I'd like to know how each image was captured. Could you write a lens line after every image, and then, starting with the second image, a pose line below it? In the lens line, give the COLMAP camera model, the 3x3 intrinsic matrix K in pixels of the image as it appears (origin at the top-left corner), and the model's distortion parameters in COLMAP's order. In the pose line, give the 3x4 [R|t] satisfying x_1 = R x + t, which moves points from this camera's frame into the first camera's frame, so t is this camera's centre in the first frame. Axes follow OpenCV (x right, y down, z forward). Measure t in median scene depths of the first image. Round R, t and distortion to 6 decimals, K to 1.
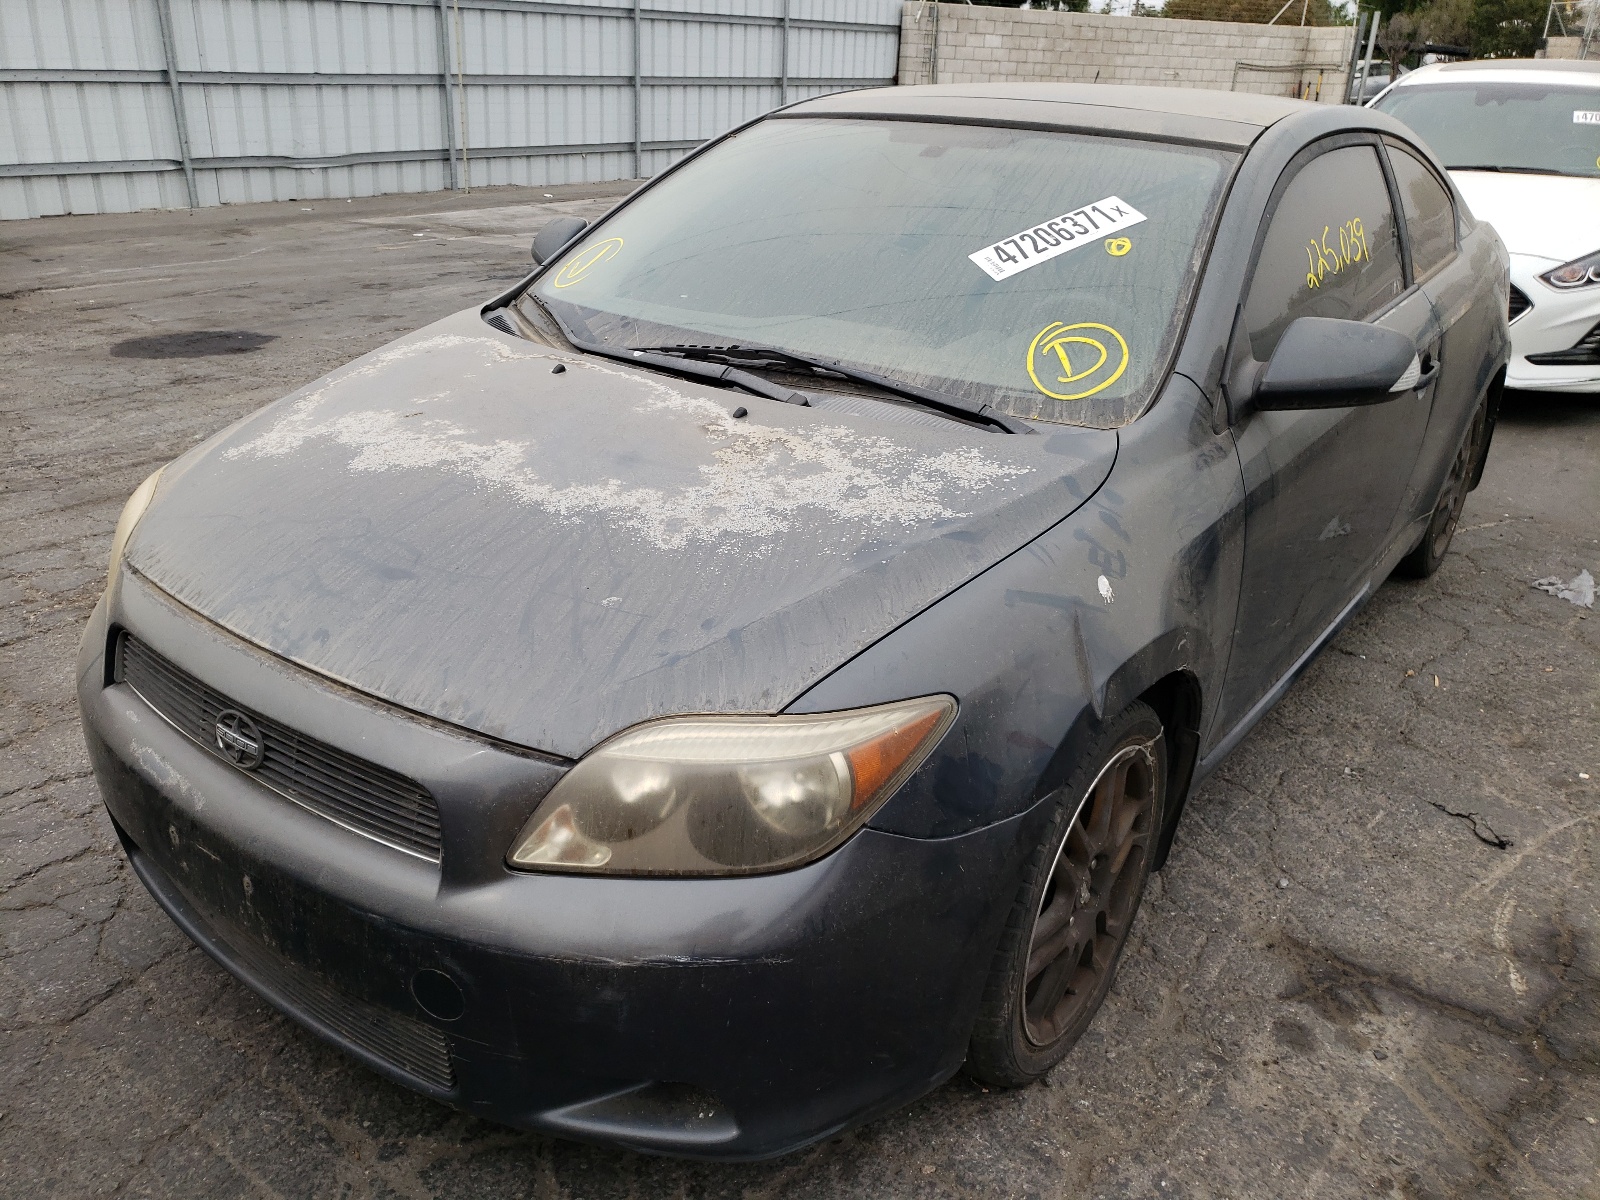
lens RADIAL K [[1231.7, 0, 749.5], [0, 1231.7, 598.3], [0, 0, 1]] dist [0.005244, 0.001231]
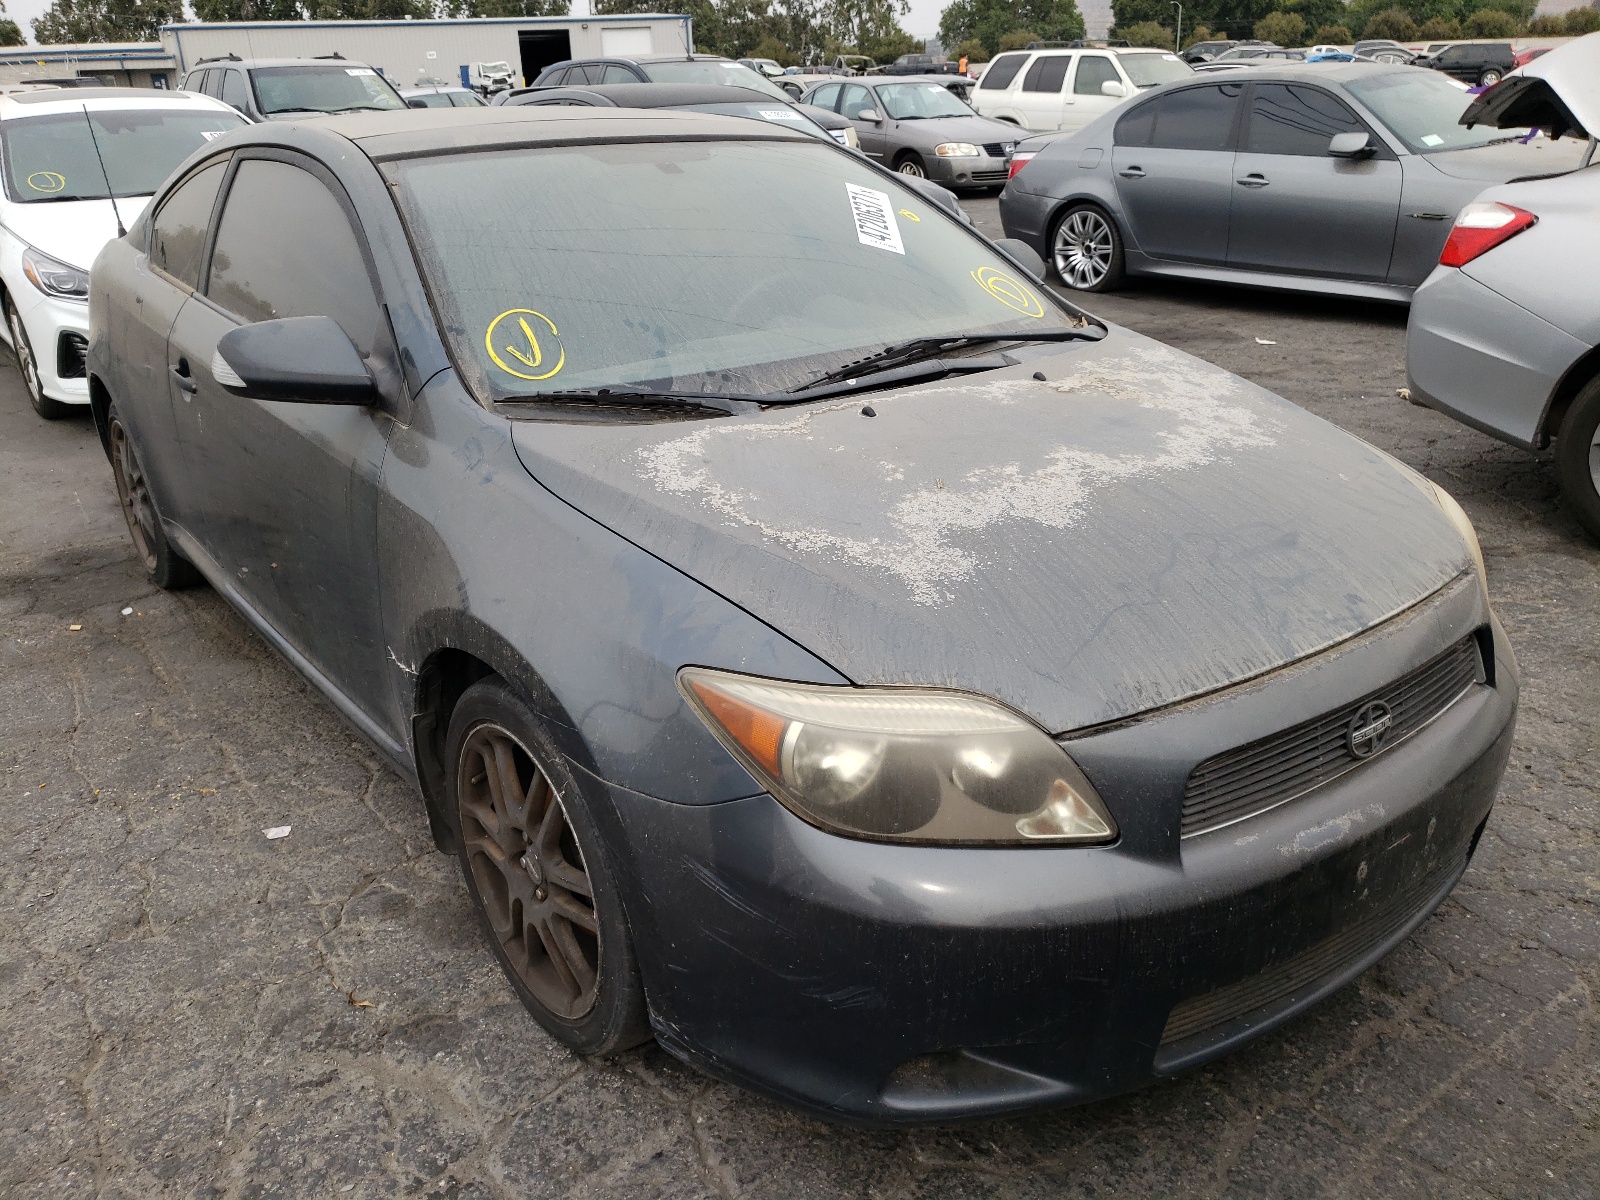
lens RADIAL K [[1231.7, 0, 749.5], [0, 1231.7, 598.3], [0, 0, 1]] dist [0.005244, 0.001231]
pose [[0.299488, -0.394083, 0.868910, -1.218813], [0.417248, 0.873105, 0.252172, -0.390359], [-0.858027, 0.287029, 0.425915, 0.840871]]
